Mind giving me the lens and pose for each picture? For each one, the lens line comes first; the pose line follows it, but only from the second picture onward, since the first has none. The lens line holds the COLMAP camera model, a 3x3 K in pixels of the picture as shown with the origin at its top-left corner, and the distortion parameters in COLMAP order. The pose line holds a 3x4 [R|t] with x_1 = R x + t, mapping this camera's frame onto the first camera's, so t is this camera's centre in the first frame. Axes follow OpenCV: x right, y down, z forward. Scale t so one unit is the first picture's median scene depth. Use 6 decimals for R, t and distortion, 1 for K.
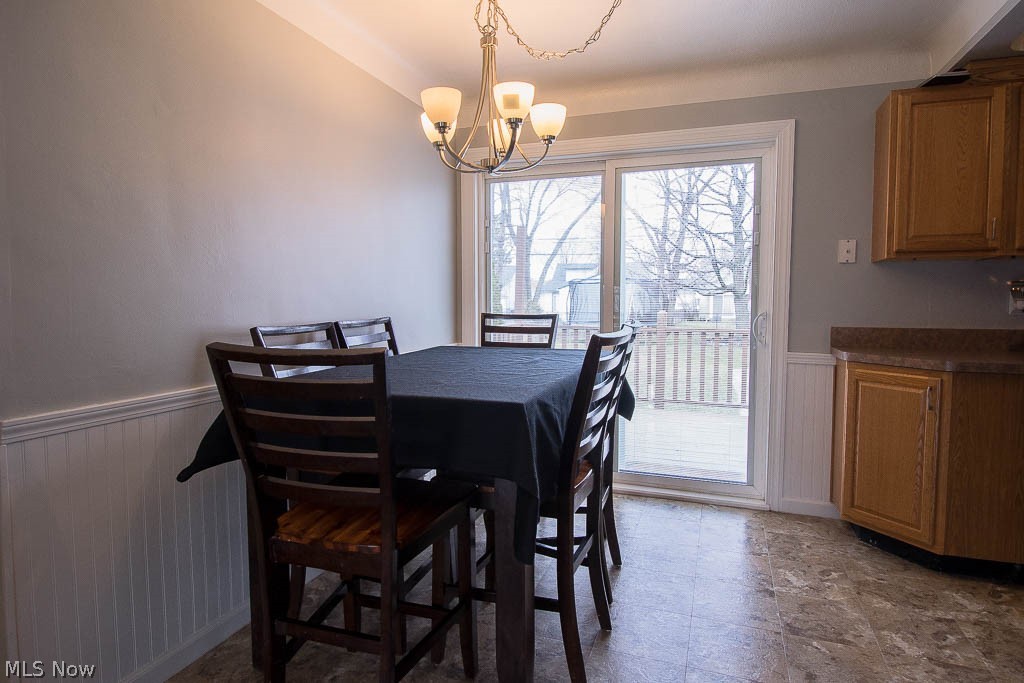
lens RADIAL K [[565.5, 0, 515.2], [0, 565.5, 335.1], [0, 0, 1]] dist [-0.013292, -0.001307]
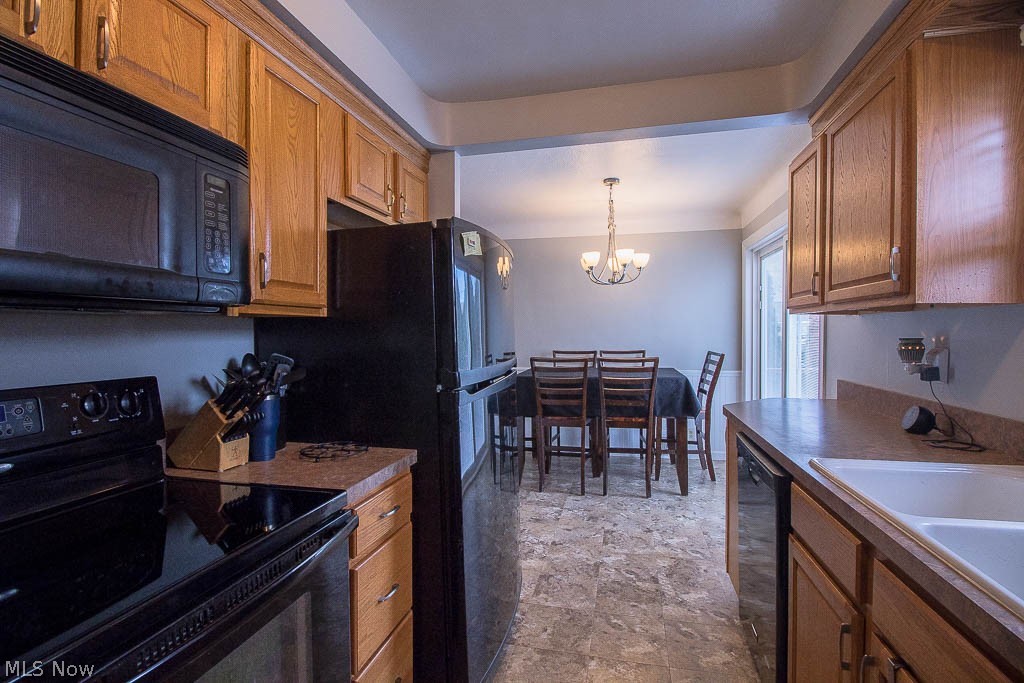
lens RADIAL K [[475.0, 0, 512.1], [0, 475.0, 340.2], [0, 0, 1]] dist [-0.007200, -0.008623]
pose [[0.099422, 0.013304, -0.994956, 1.858247], [-0.057078, 0.998340, 0.007645, -0.071343], [0.993407, 0.056030, 0.100016, 0.486187]]
